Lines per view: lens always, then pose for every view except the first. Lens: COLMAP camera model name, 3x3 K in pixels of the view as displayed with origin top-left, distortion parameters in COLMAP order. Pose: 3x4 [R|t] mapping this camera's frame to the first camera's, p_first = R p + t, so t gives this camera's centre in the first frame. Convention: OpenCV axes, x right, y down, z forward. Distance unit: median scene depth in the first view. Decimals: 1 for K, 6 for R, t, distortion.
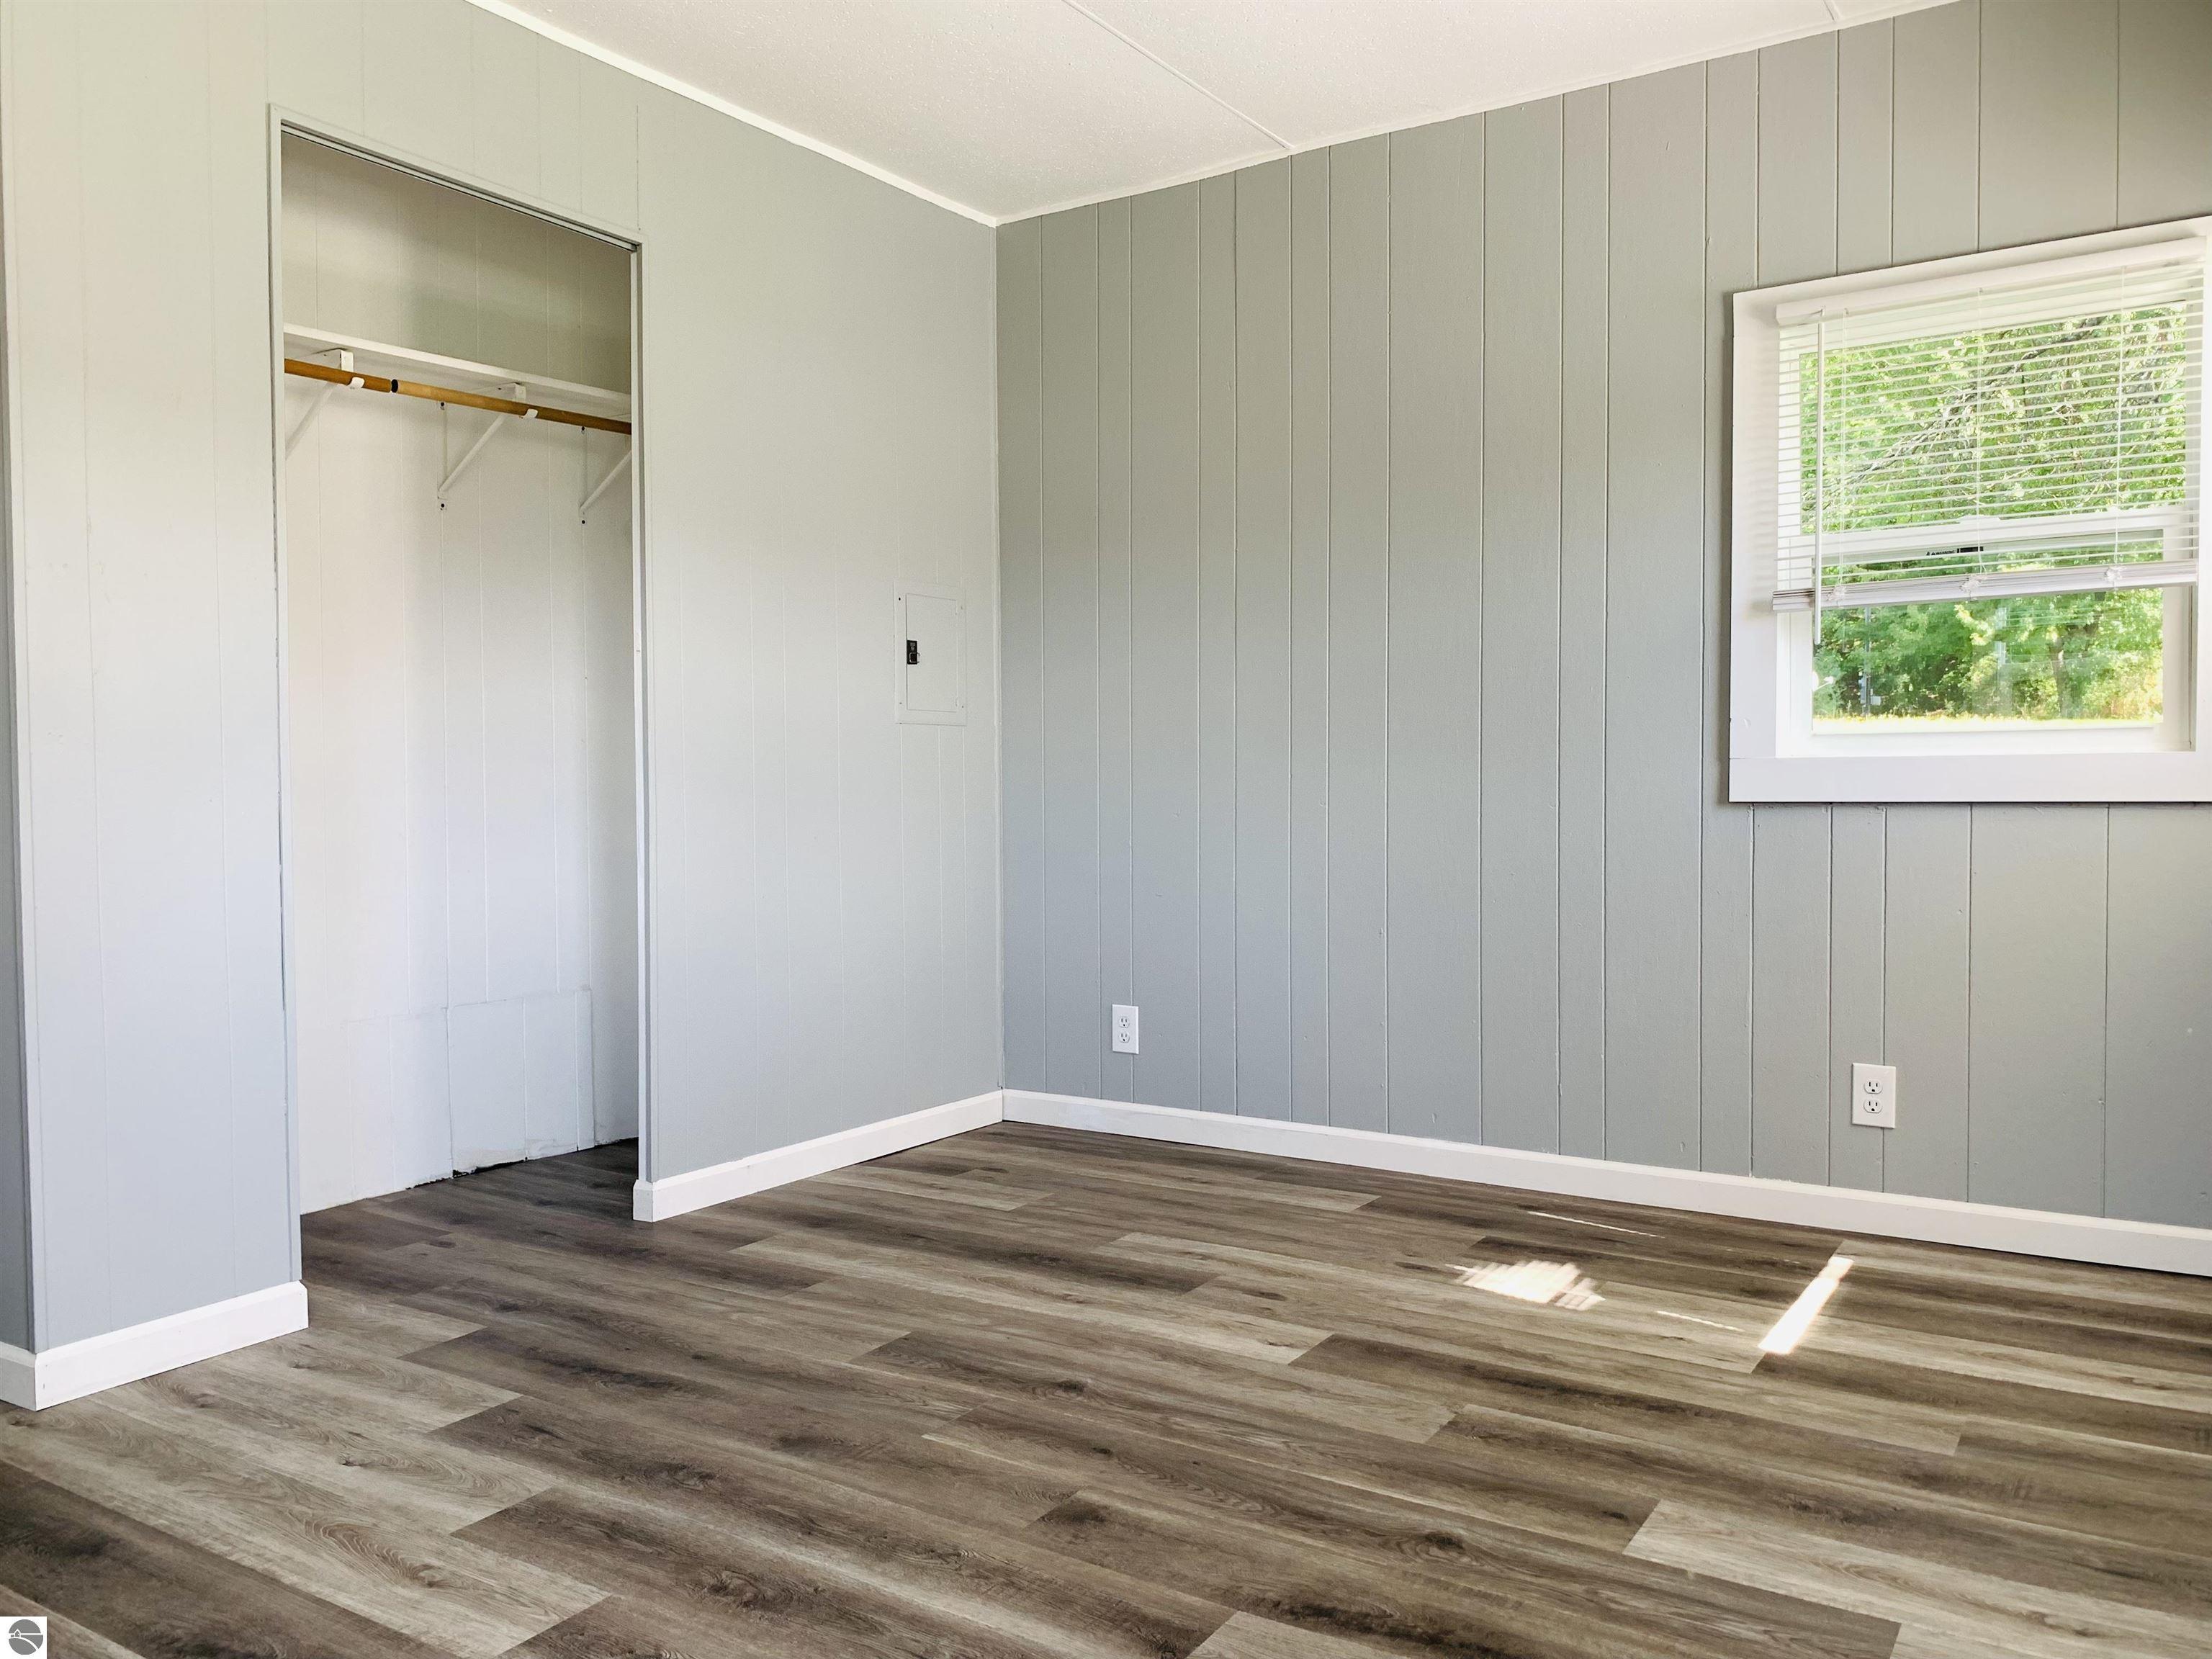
lens RADIAL K [[1686.5, 0, 1110.8], [0, 1686.5, 838.8], [0, 0, 1]] dist [0.026023, -0.029386]
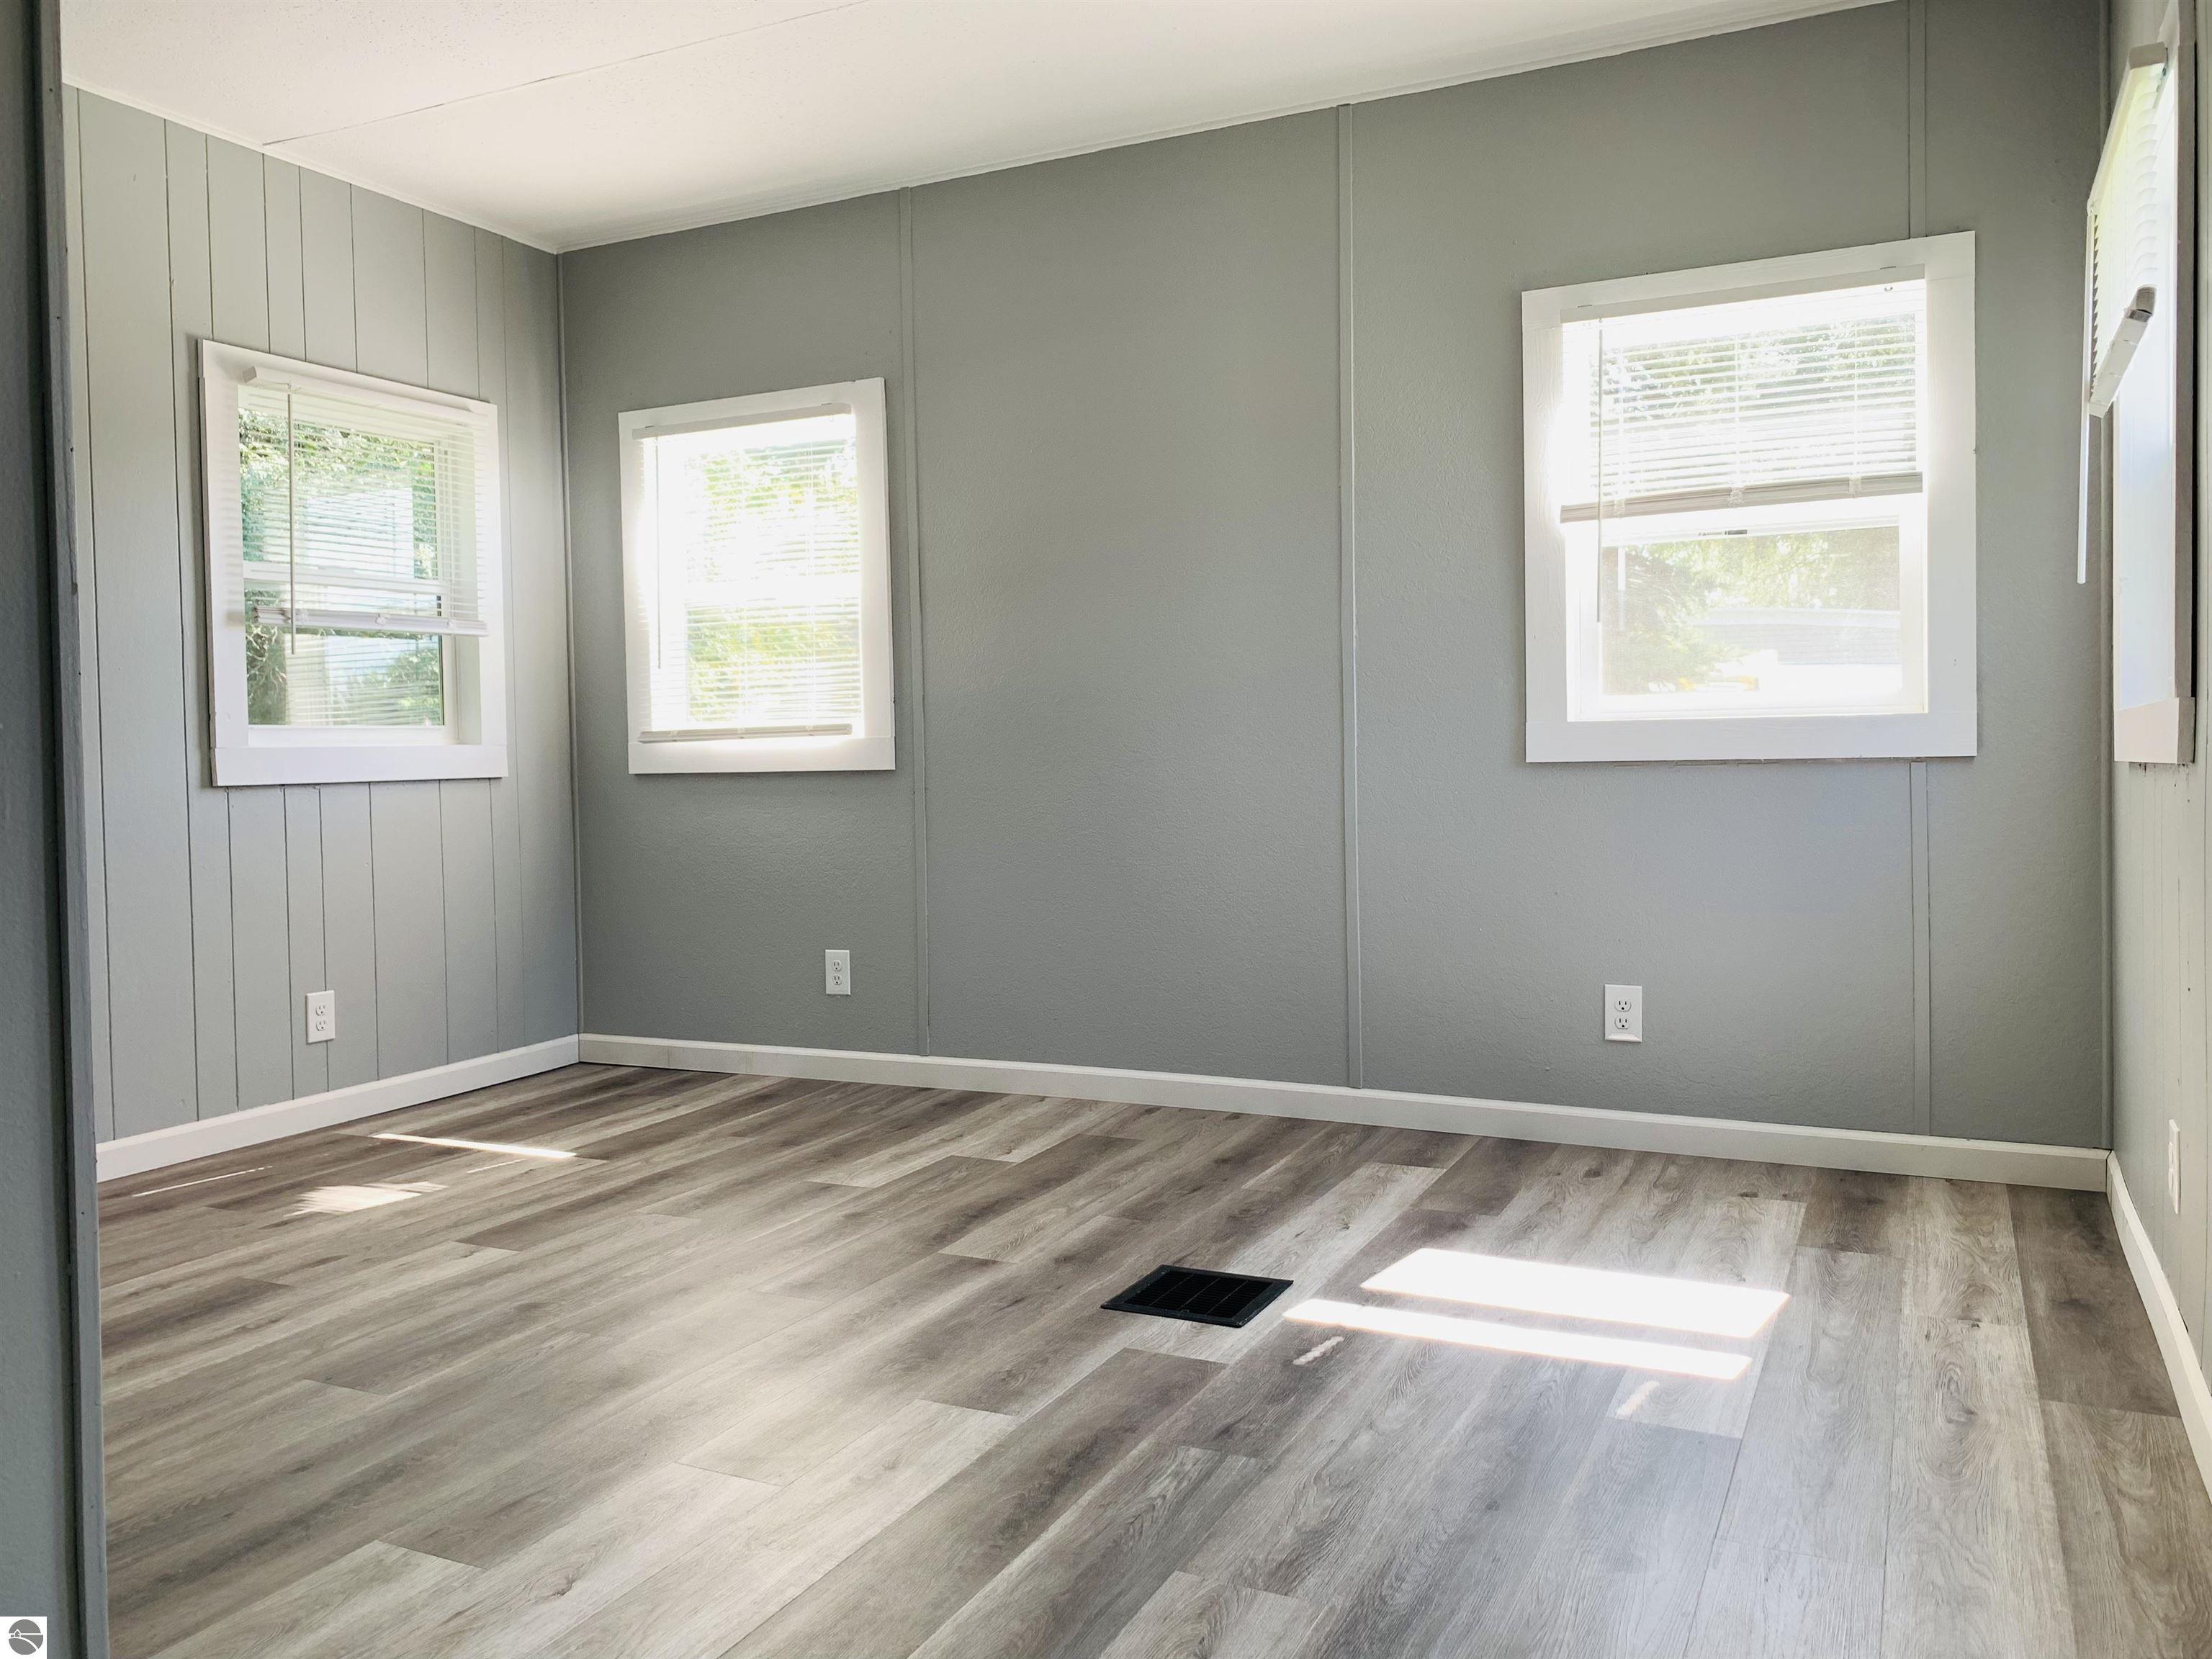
lens RADIAL K [[1686.5, 0, 1127.1], [0, 1686.5, 810.4], [0, 0, 1]] dist [0.026023, -0.029386]
pose [[-0.127759, -0.024077, 0.991513, -1.130513], [0.060408, 0.997660, 0.032010, -0.006310], [-0.989964, 0.063985, -0.126006, 0.727895]]
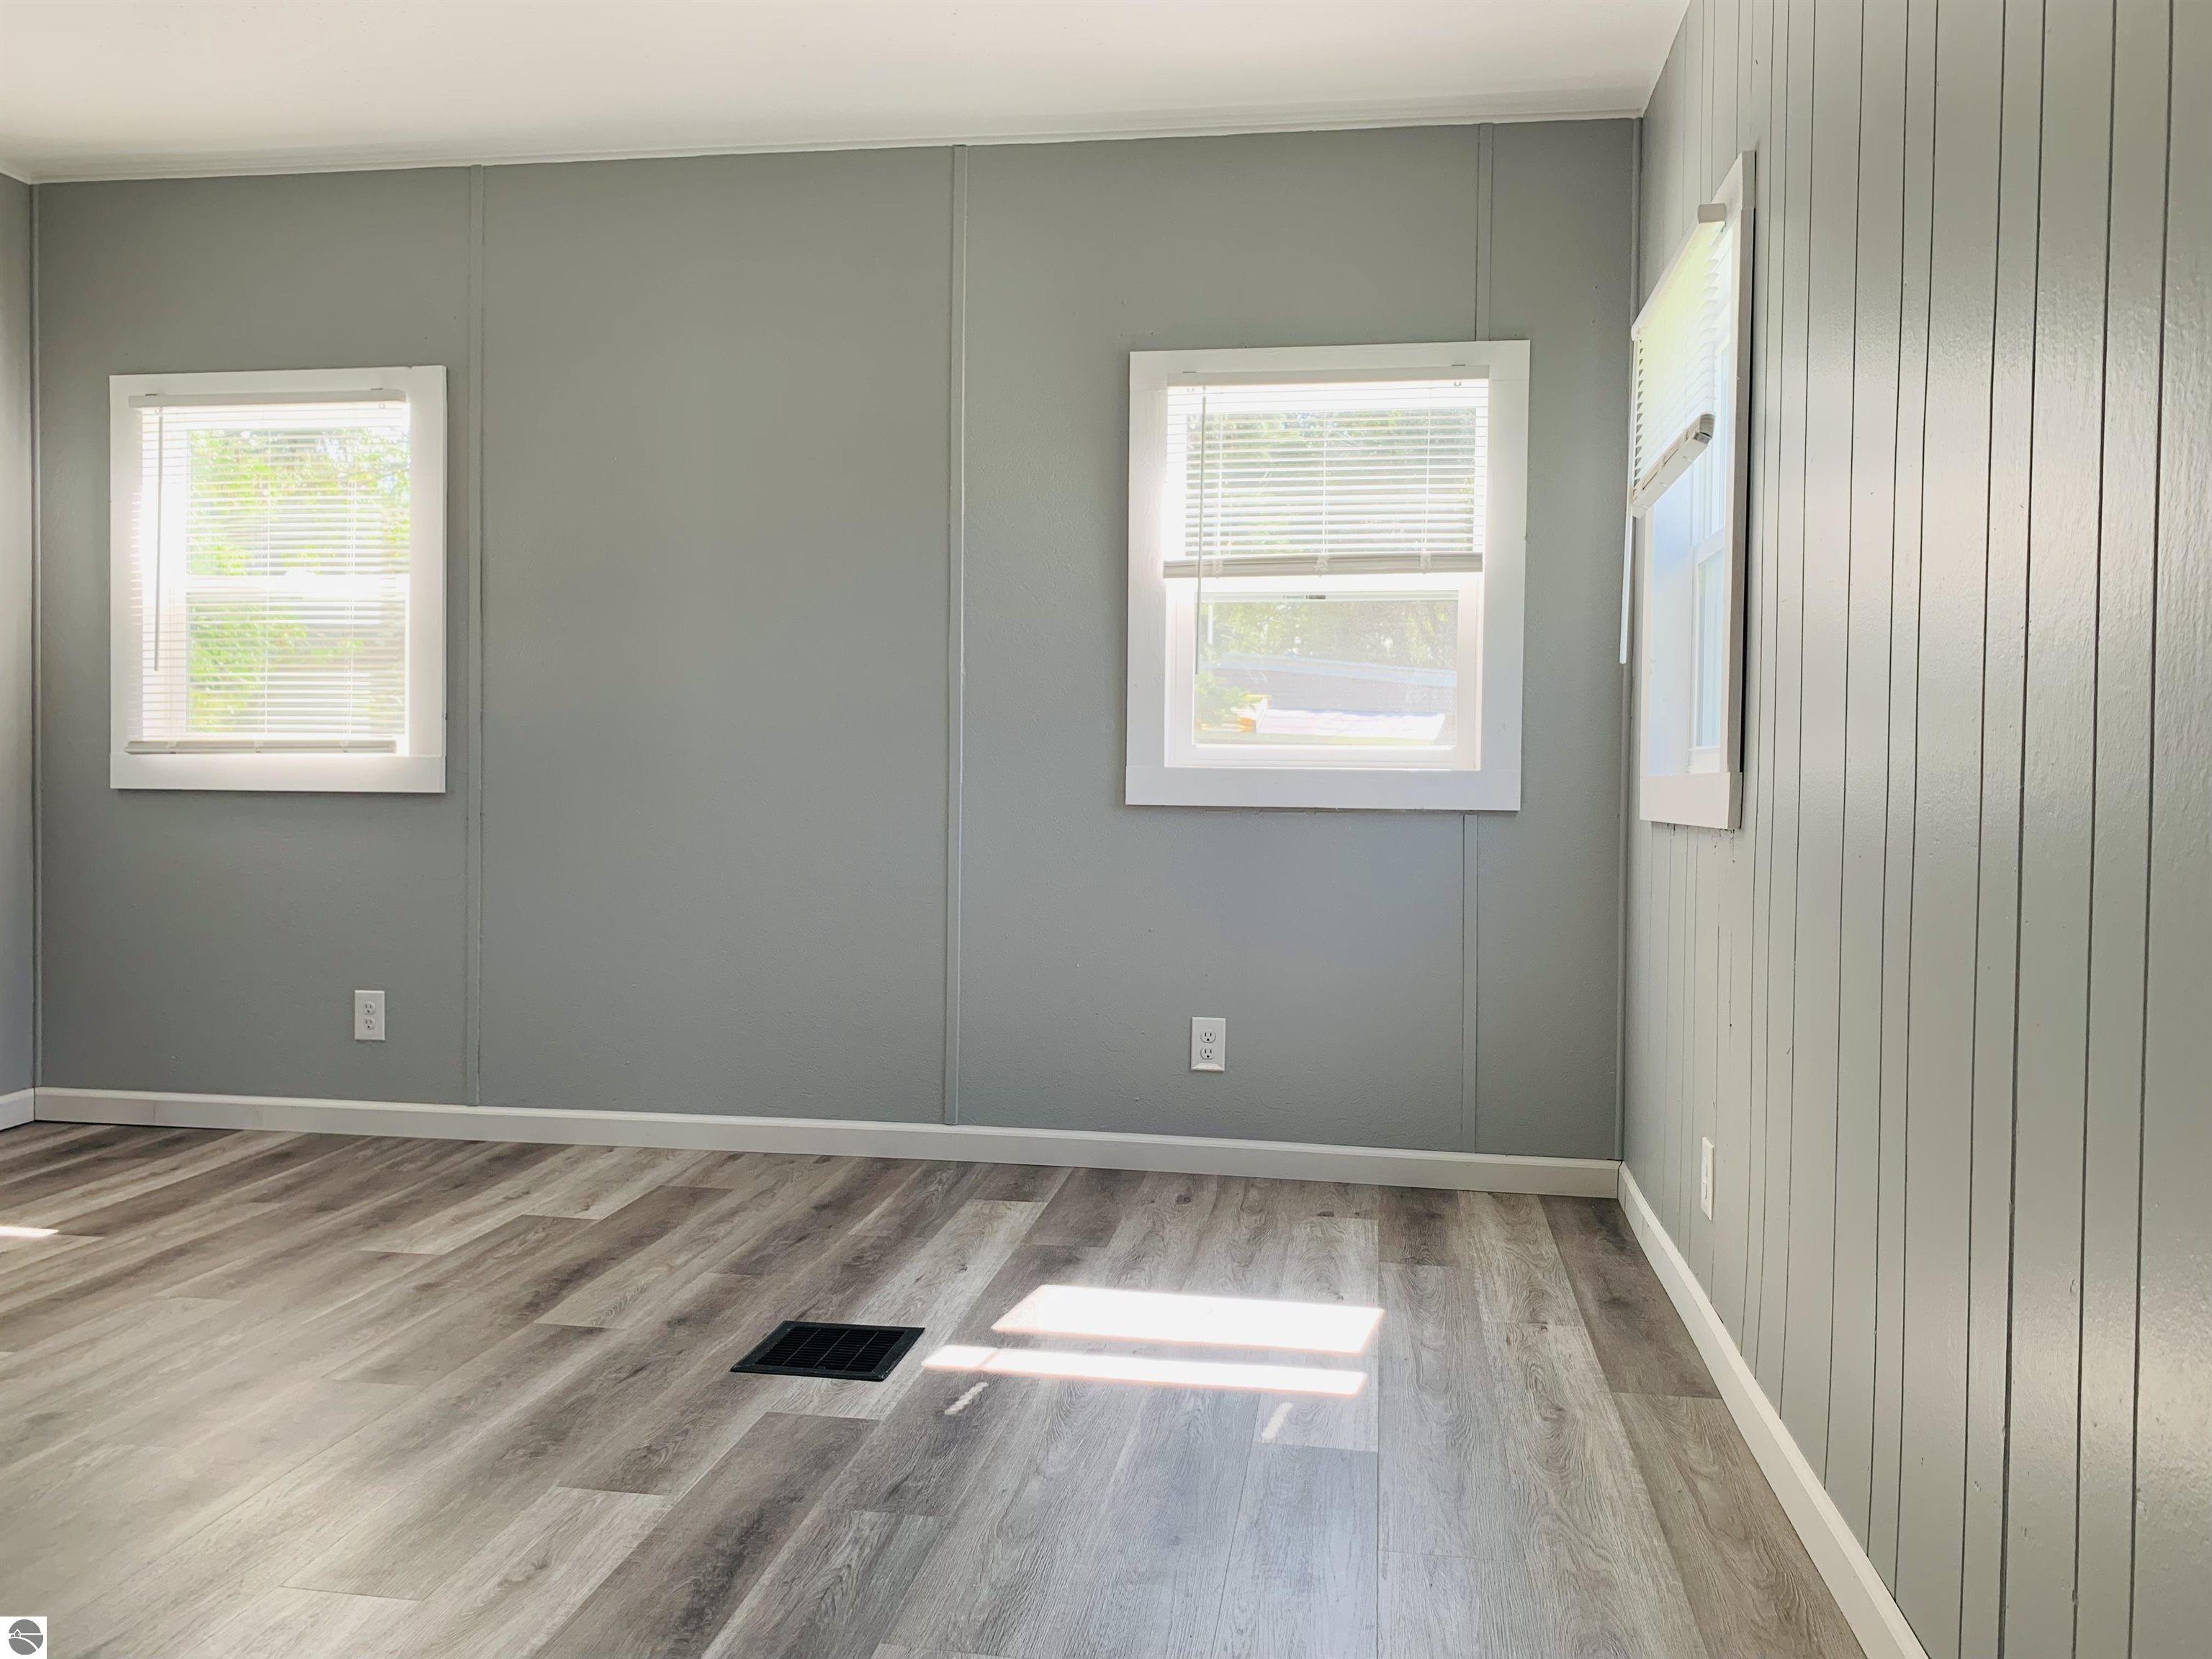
lens RADIAL K [[1686.5, 0, 1129.9], [0, 1686.5, 820.6], [0, 0, 1]] dist [0.026023, -0.029386]
pose [[-0.413184, -0.022138, 0.910378, -1.099879], [0.028649, 0.998894, 0.037293, -0.022348], [-0.910197, 0.041490, -0.412093, 0.818004]]
